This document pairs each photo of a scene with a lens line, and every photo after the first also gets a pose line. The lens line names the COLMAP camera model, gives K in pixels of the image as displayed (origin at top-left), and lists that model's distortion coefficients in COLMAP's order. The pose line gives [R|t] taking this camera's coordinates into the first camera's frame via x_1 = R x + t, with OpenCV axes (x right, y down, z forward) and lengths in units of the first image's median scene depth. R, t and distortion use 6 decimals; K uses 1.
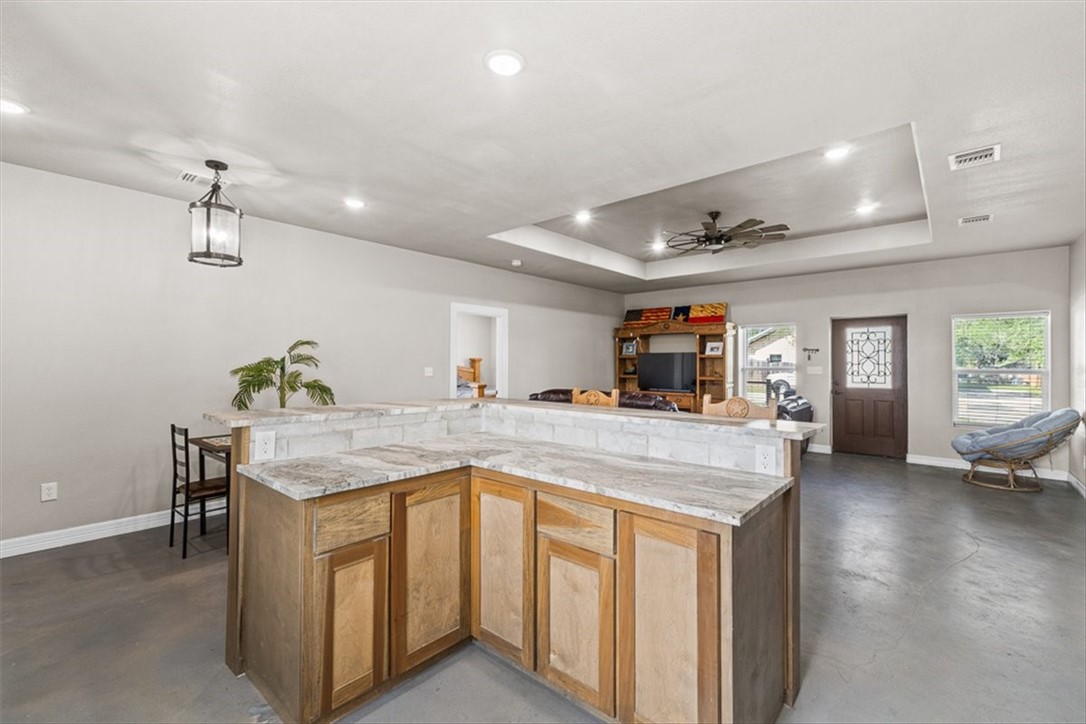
lens RADIAL K [[462.1, 0, 546.3], [0, 462.1, 363.0], [0, 0, 1]] dist [0.004553, 0.000728]
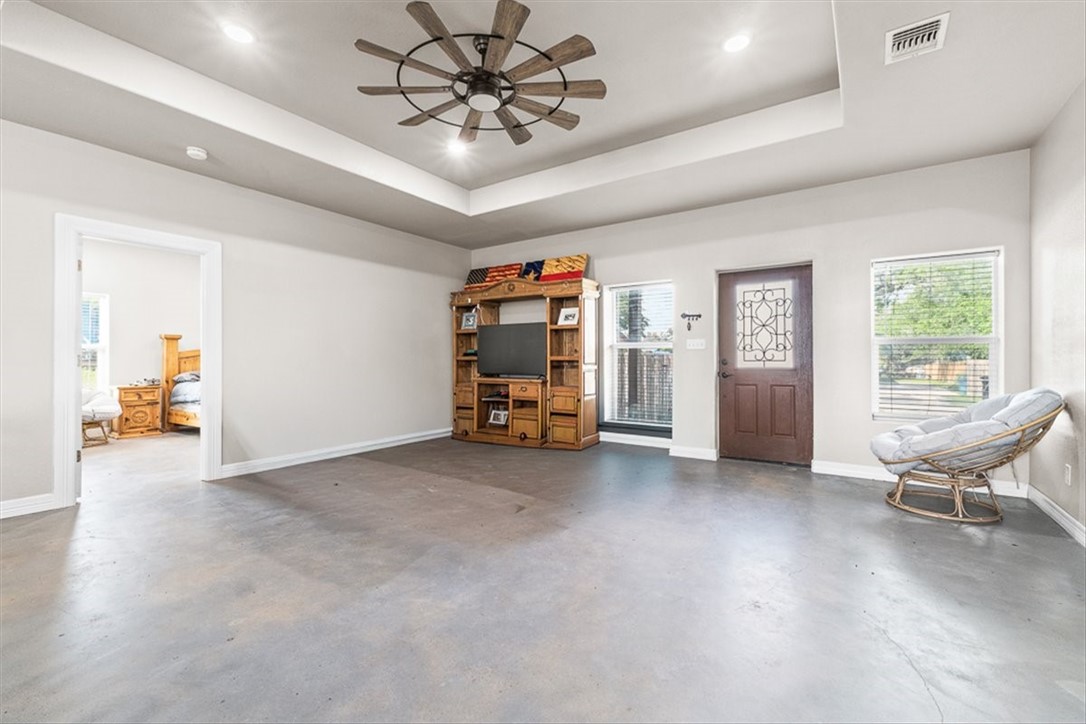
lens RADIAL K [[462.1, 0, 551.9], [0, 462.1, 359.9], [0, 0, 1]] dist [0.004553, 0.000728]
pose [[0.992412, -0.001265, 0.122954, 0.281456], [0.001523, 0.999997, -0.002010, 0.042779], [-0.122951, 0.002182, 0.992410, 0.330023]]
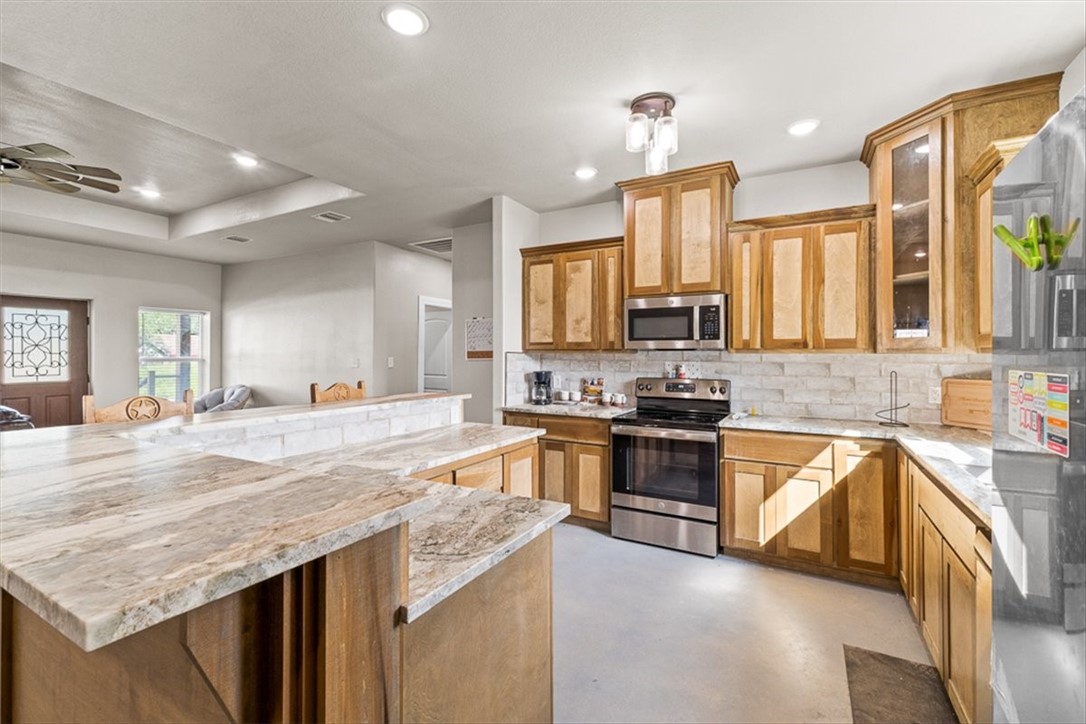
lens RADIAL K [[462.1, 0, 547.4], [0, 462.1, 357.5], [0, 0, 1]] dist [0.004553, 0.000728]
pose [[-0.200581, -0.010636, 0.979619, -0.306042], [-0.003656, 0.999942, 0.010108, -0.001416], [-0.979670, -0.001554, -0.200608, 0.269595]]
